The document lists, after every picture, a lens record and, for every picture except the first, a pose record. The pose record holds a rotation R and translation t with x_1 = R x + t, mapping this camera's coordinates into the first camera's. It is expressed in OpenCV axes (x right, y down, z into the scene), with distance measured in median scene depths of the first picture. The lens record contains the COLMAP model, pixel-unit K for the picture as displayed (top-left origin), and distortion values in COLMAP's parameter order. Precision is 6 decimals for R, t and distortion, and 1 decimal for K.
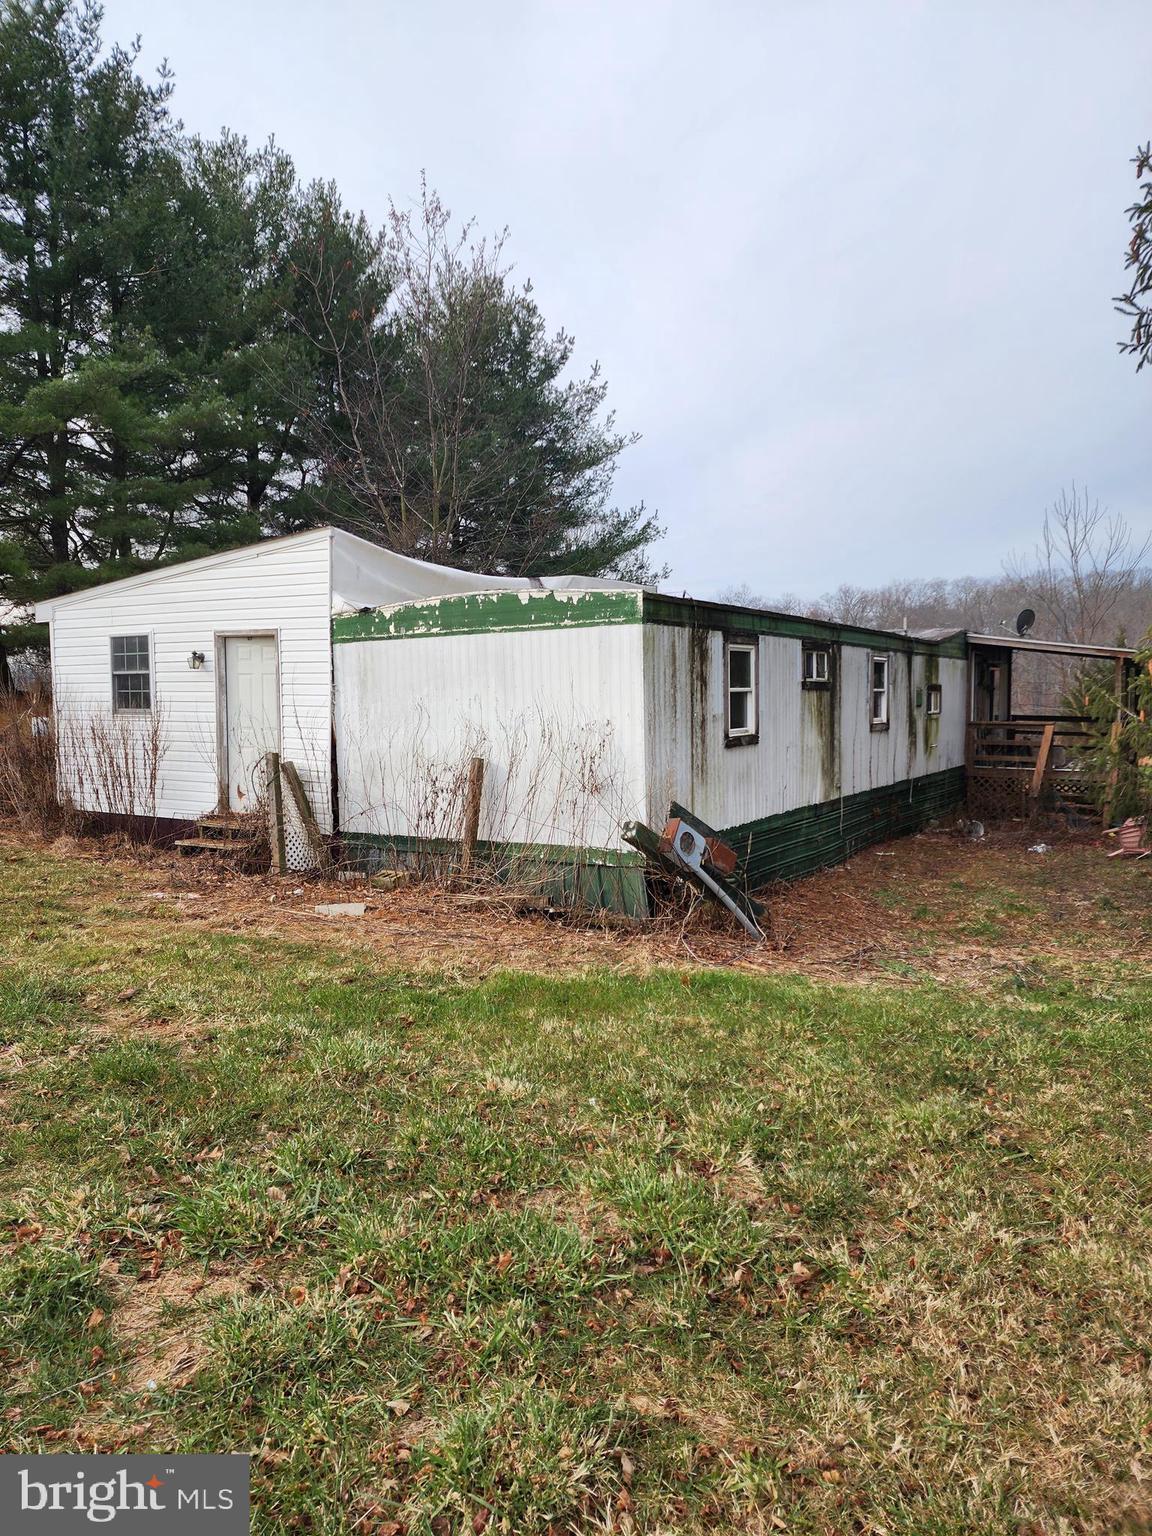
lens RADIAL K [[1015.9, 0, 576.0], [0, 1015.9, 768.0], [0, 0, 1]] dist [0.097952, -0.087010]
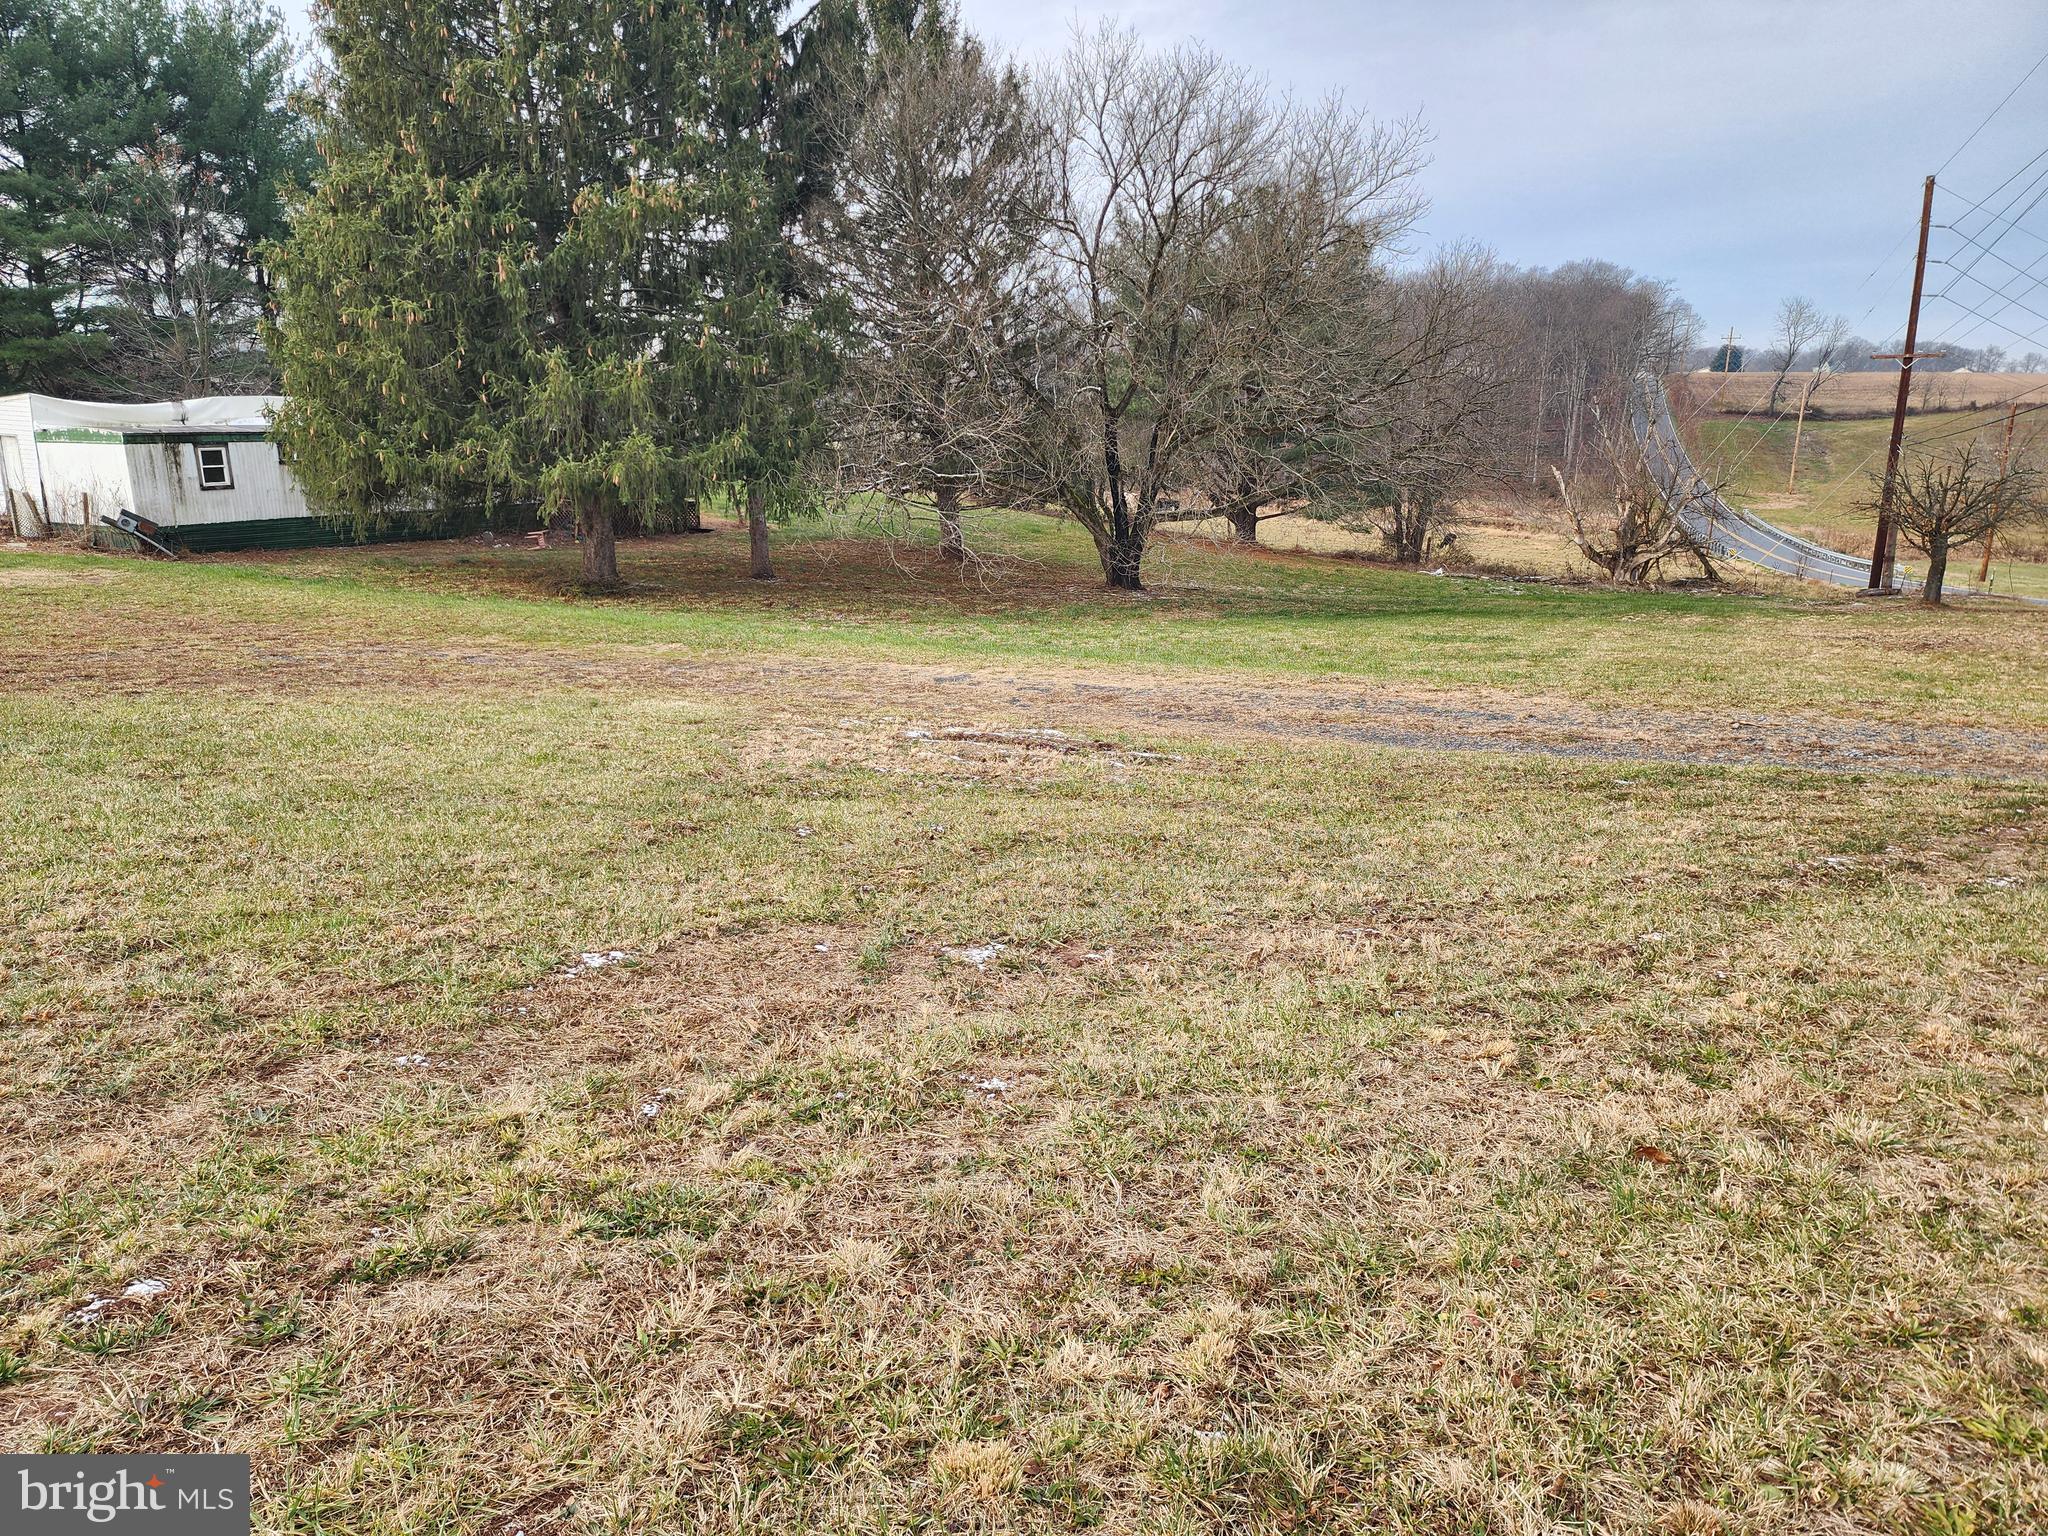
lens RADIAL K [[1364.5, 0, 1011.0], [0, 1364.5, 761.0], [0, 0, 1]] dist [0.094051, -0.074460]
pose [[0.997582, 0.003402, 0.069416, 1.662235], [-0.016197, 0.982677, 0.184616, -0.028794], [-0.067585, -0.185294, 0.980356, -2.307639]]
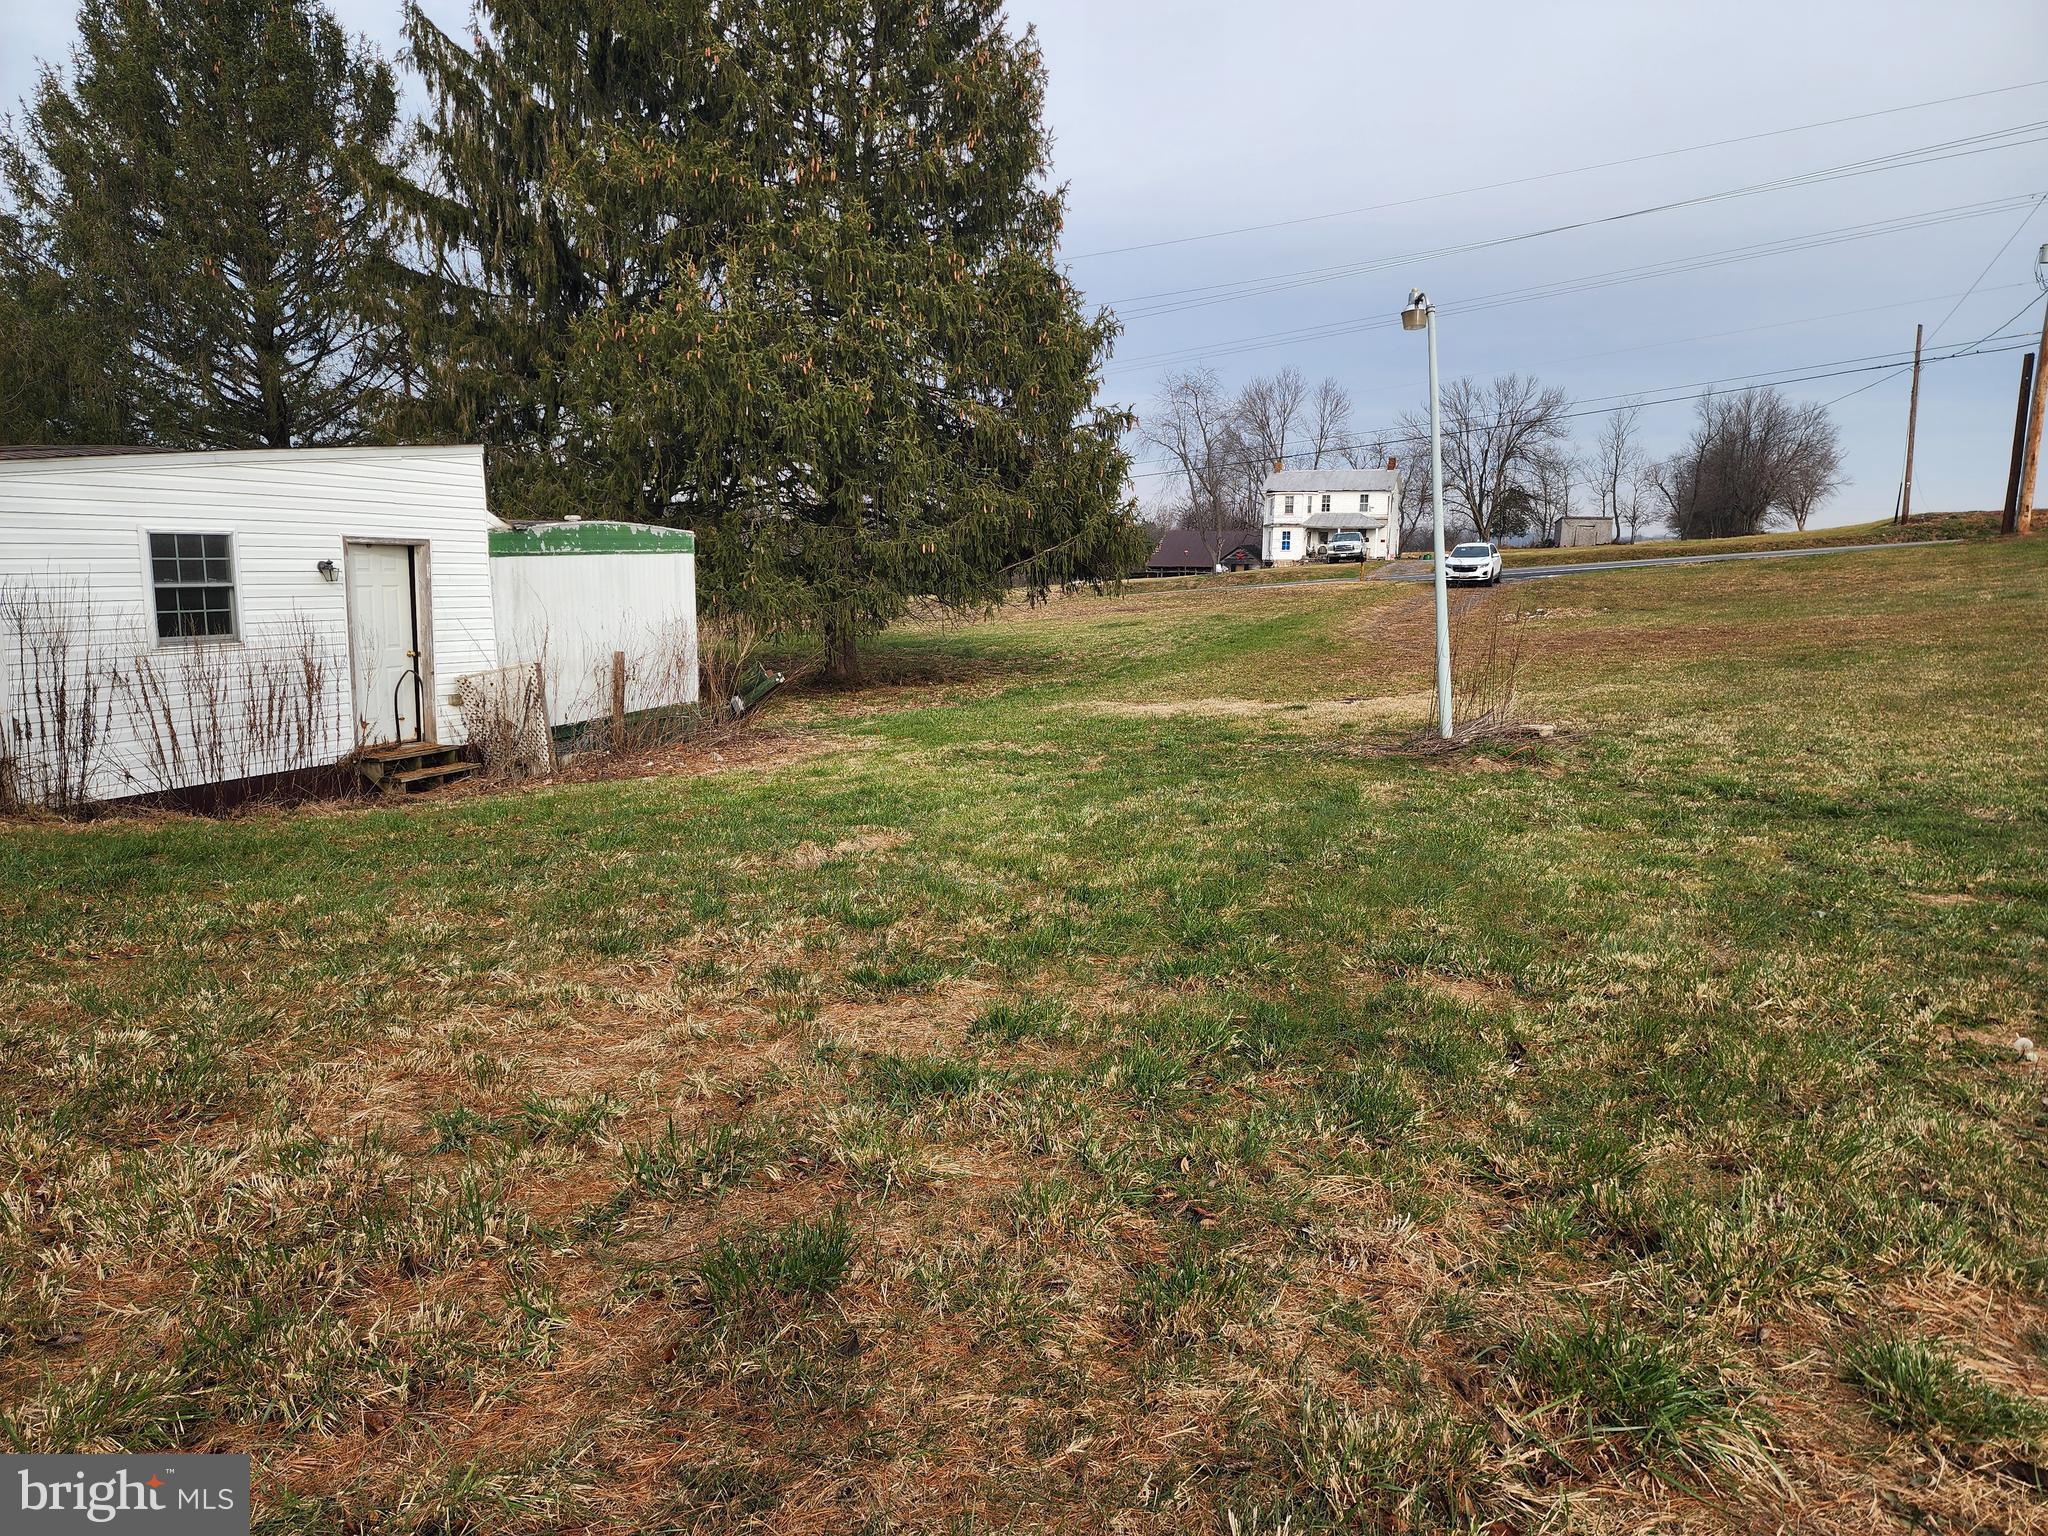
lens RADIAL K [[1359.6, 0, 1006.5], [0, 1359.6, 760.2], [0, 0, 1]] dist [0.095624, -0.081254]
pose [[-0.148176, -0.142306, 0.978669, -1.563794], [0.065541, 0.986004, 0.153296, -0.089325], [-0.986787, 0.086857, -0.136775, 0.626399]]
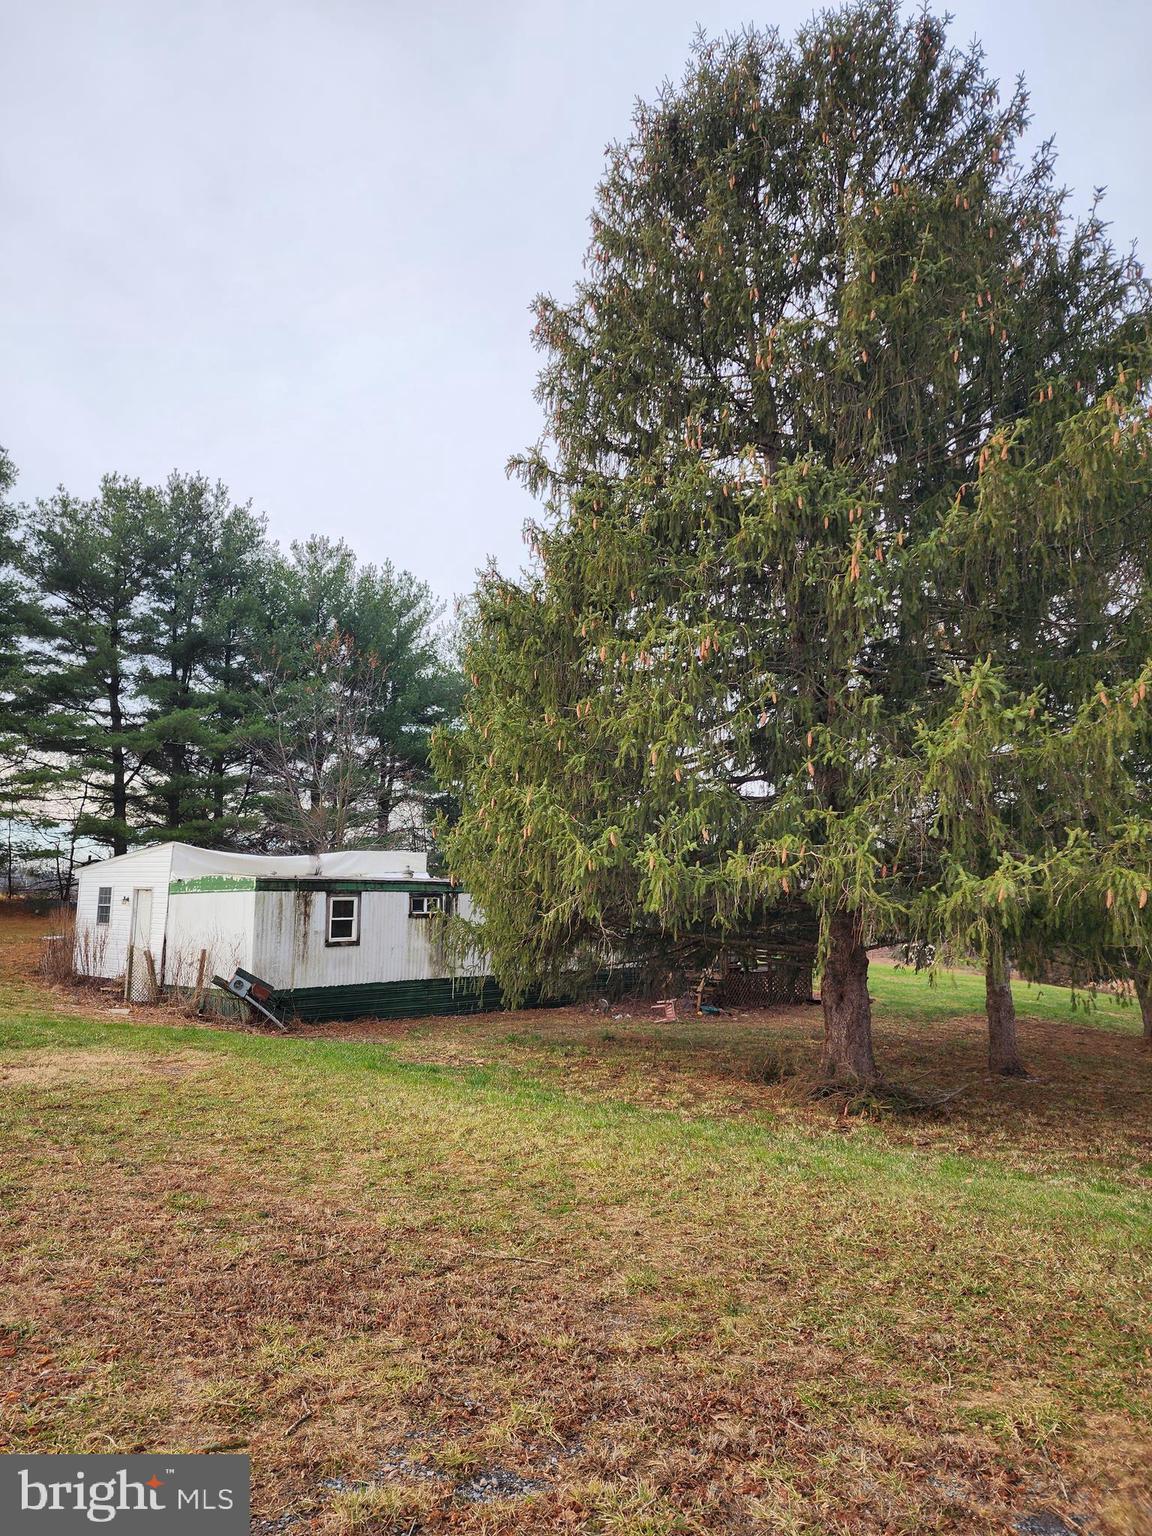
lens RADIAL K [[1019.7, 0, 557.8], [0, 1019.7, 772.1], [0, 0, 1]] dist [0.095624, -0.081254]
pose [[0.978734, -0.009675, -0.204904, 0.926121], [-0.030436, 0.980982, -0.191696, 0.016336], [0.202862, 0.193856, 0.959826, -0.892023]]
